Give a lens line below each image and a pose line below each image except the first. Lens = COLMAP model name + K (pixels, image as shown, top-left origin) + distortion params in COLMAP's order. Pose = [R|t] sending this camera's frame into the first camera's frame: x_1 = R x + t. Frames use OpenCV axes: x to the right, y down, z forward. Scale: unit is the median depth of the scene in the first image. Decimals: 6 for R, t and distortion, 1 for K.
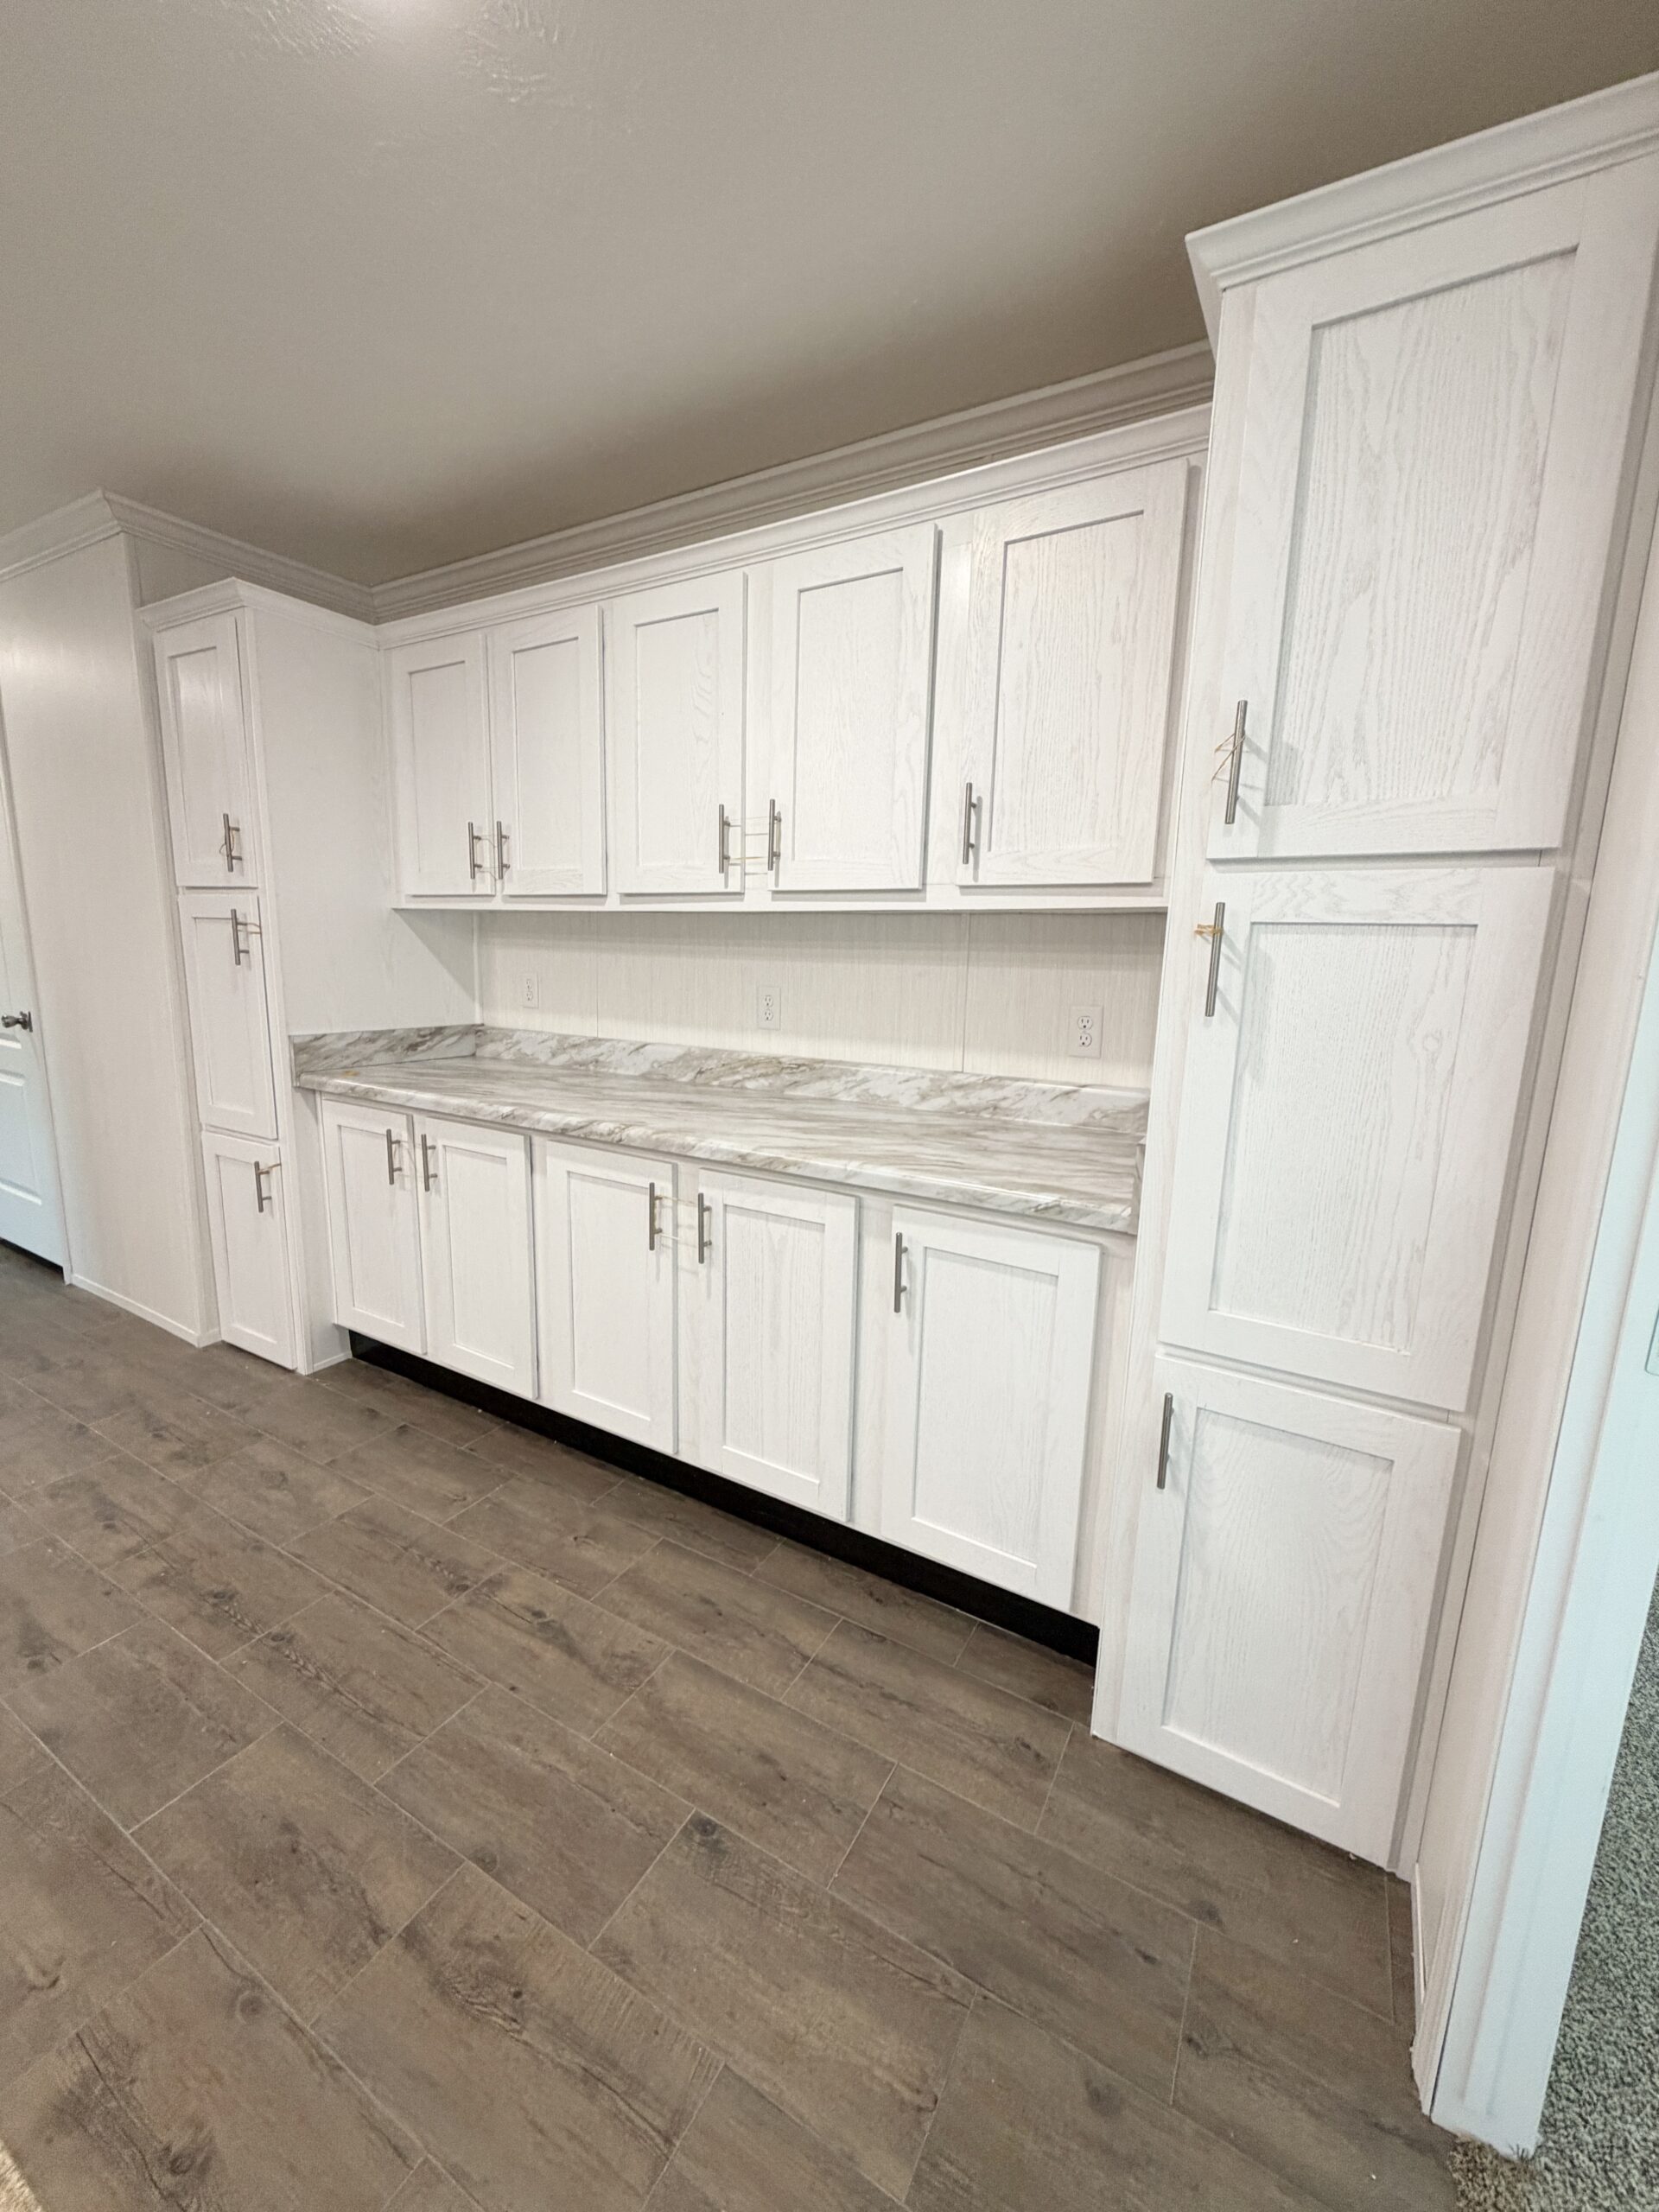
lens RADIAL K [[882.7, 0, 827.5], [0, 882.7, 1099.7], [0, 0, 1]] dist [-0.003259, 0.001235]
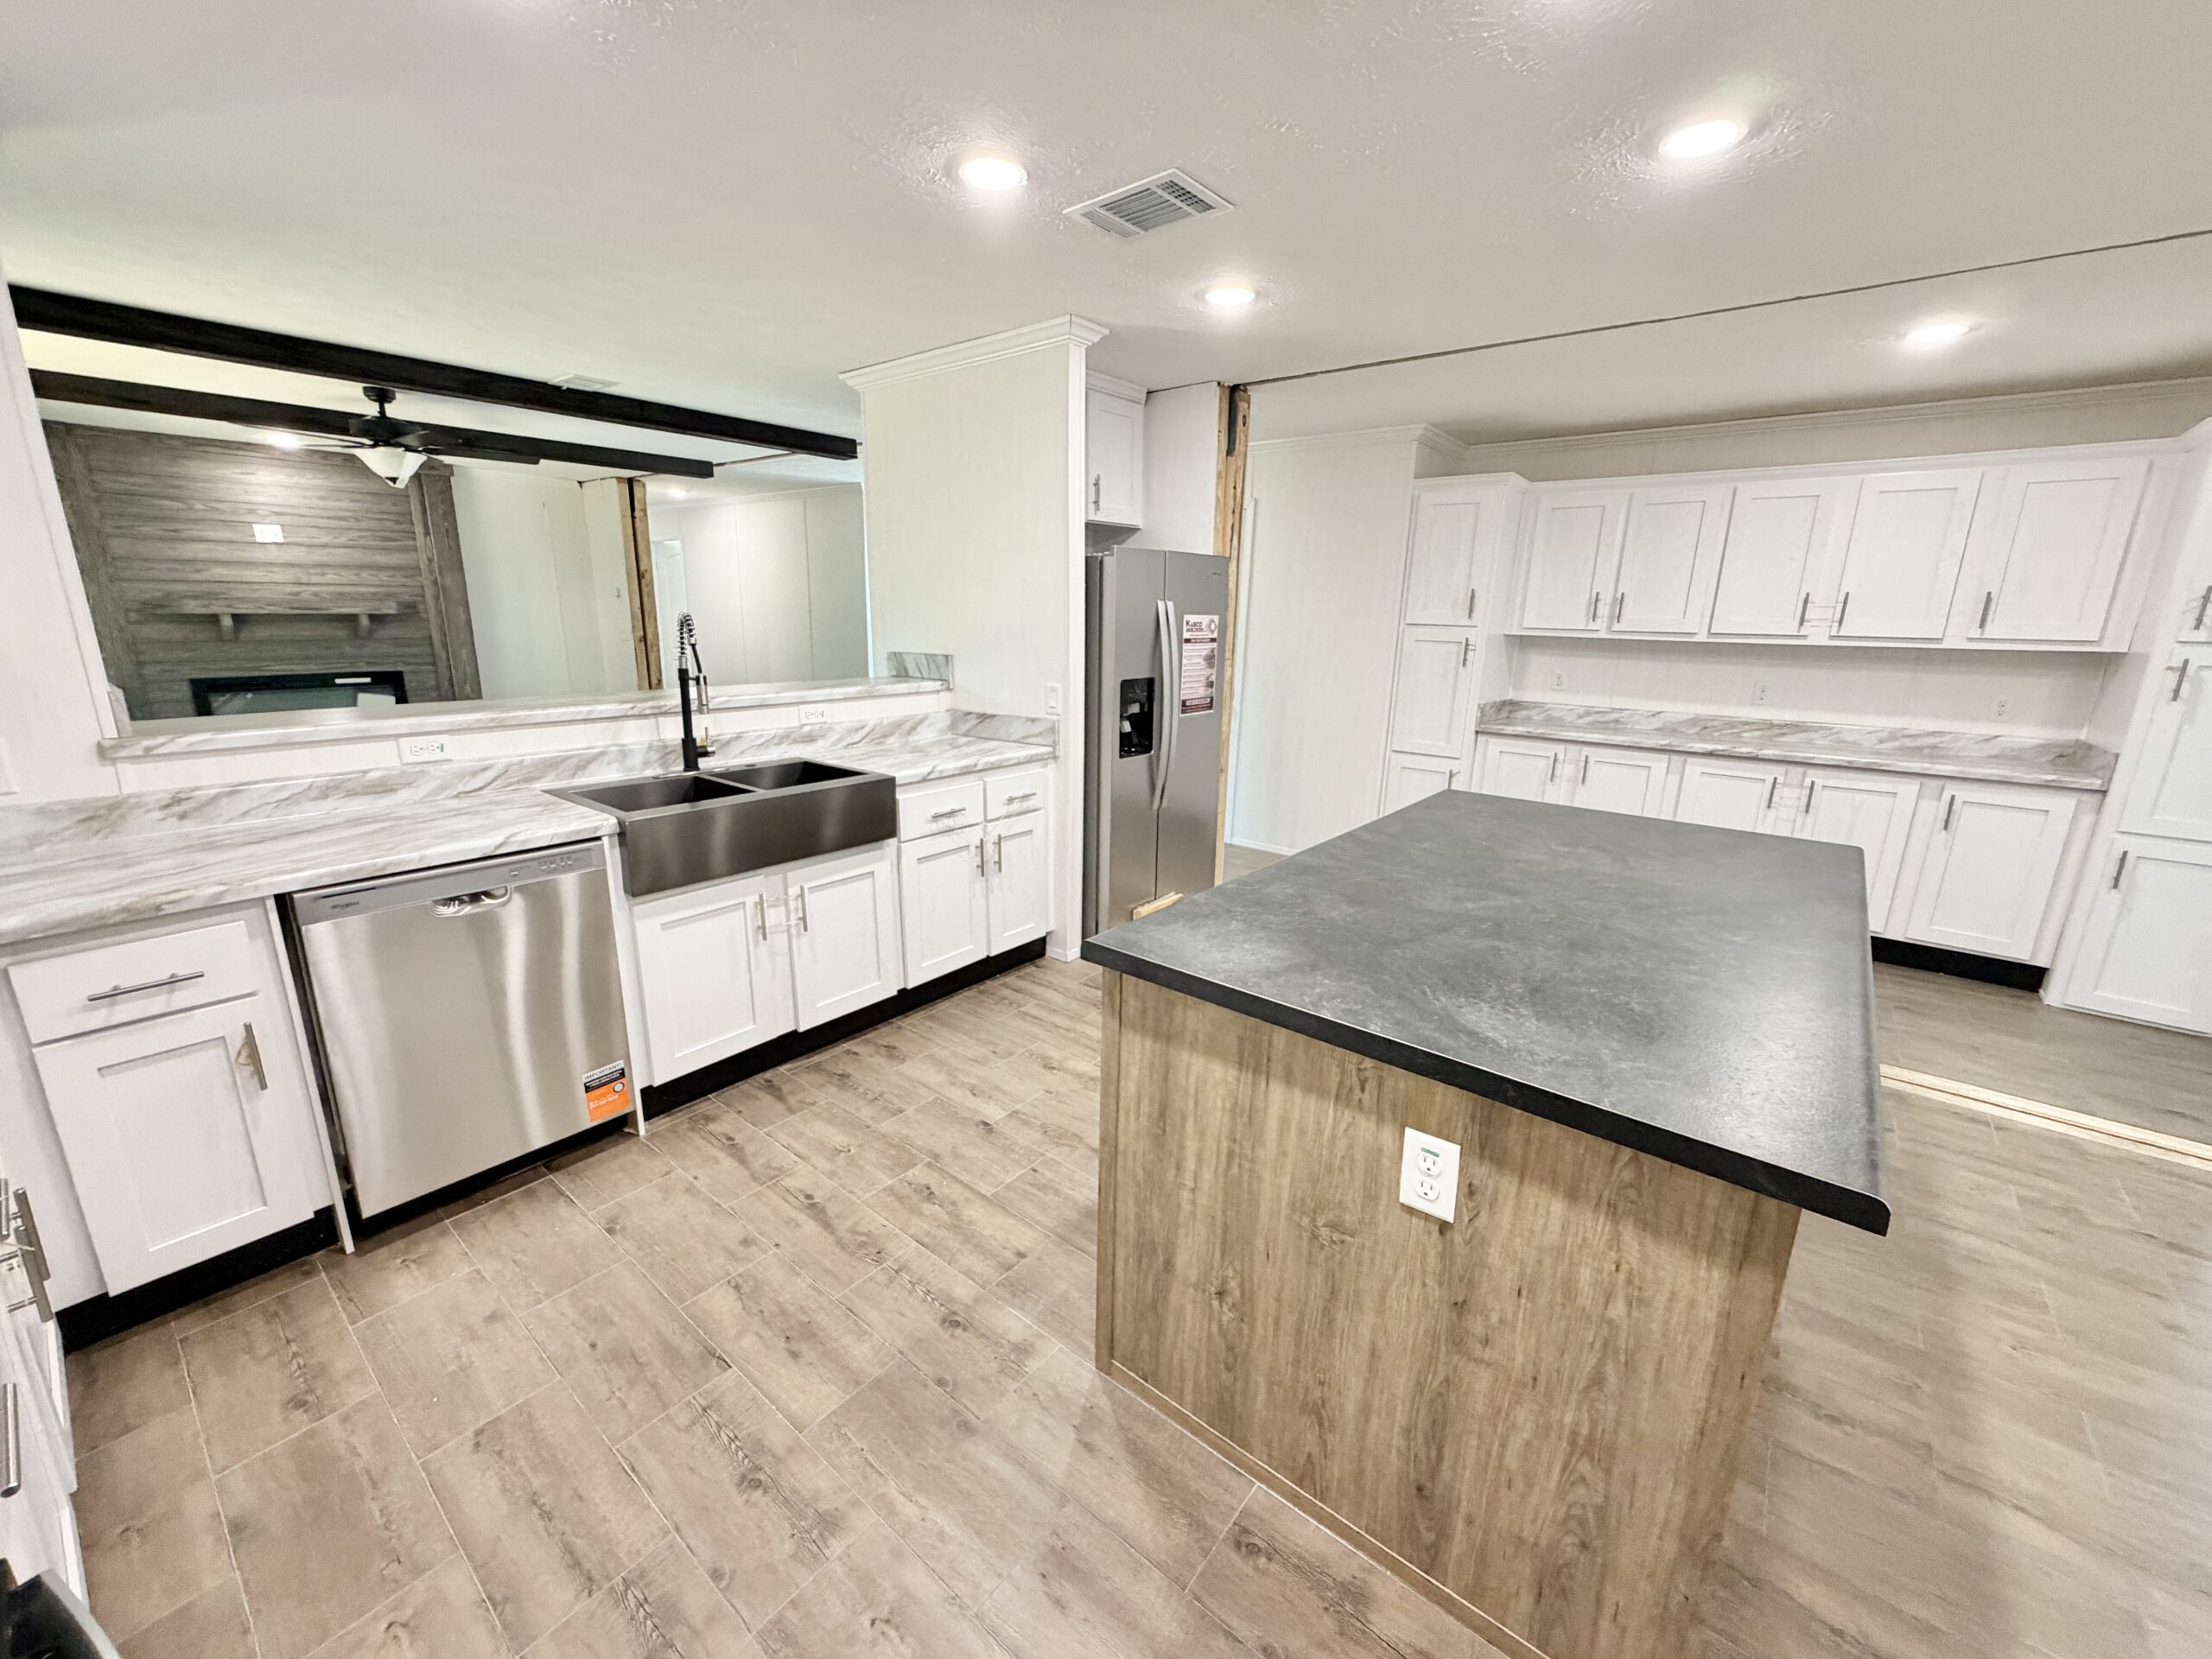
lens RADIAL K [[882.7, 0, 1096.4], [0, 882.7, 826.5], [0, 0, 1]] dist [-0.003259, 0.001235]
pose [[0.987639, 0.037358, -0.152229, -1.328138], [-0.028914, 0.997937, 0.057315, 0.125266], [0.154056, -0.052205, 0.986682, -1.204290]]
